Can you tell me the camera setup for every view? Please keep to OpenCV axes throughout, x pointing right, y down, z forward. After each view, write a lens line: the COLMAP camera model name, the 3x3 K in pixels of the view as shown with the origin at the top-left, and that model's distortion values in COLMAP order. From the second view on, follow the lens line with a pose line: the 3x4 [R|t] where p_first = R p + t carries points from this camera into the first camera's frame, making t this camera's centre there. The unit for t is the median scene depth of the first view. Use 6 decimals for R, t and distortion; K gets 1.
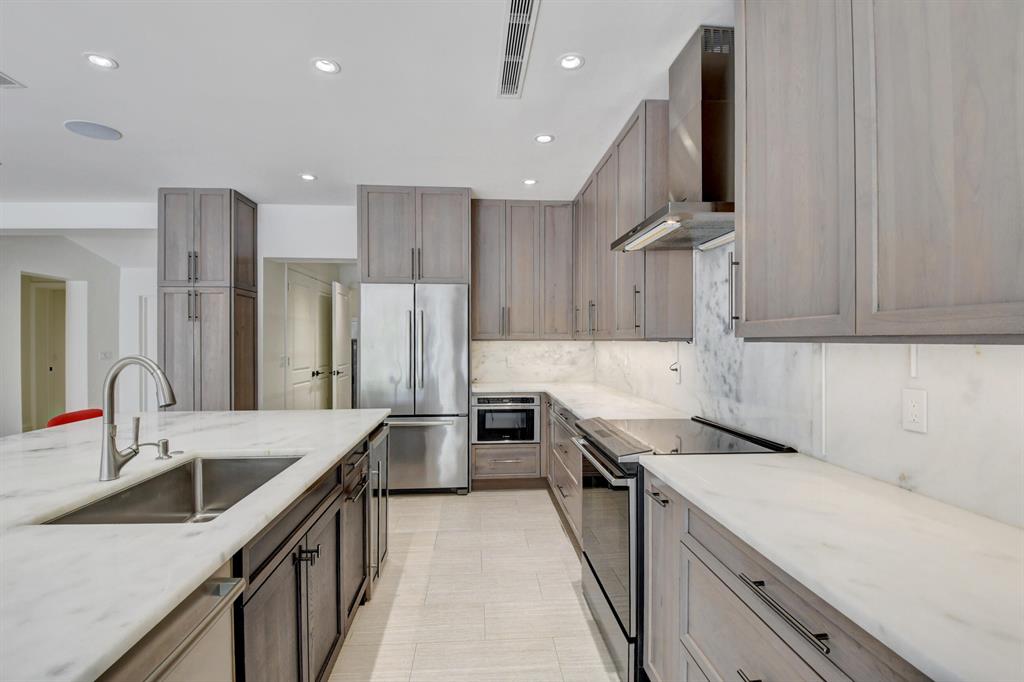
lens RADIAL K [[465.7, 0, 512.0], [0, 465.7, 341.0], [0, 0, 1]] dist [0.022841, -0.038487]
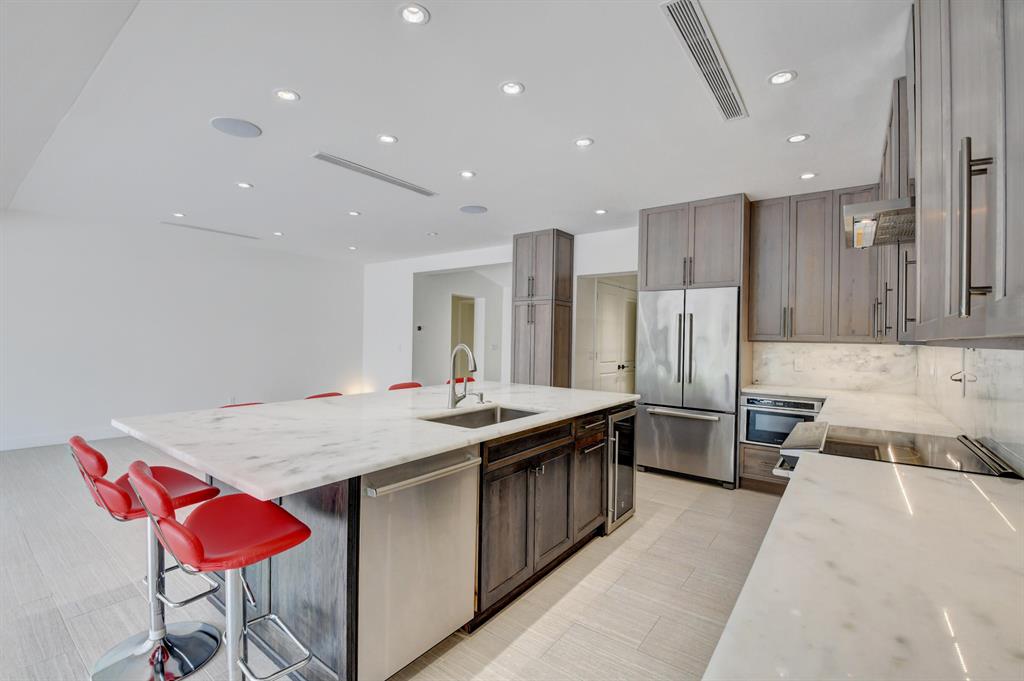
lens RADIAL K [[465.7, 0, 512.0], [0, 465.7, 340.5], [0, 0, 1]] dist [0.022841, -0.038487]
pose [[0.743446, 0.017042, -0.668579, 0.228430], [-0.018521, 0.999817, 0.004889, 0.001313], [0.668540, 0.008748, 0.743625, -0.104776]]
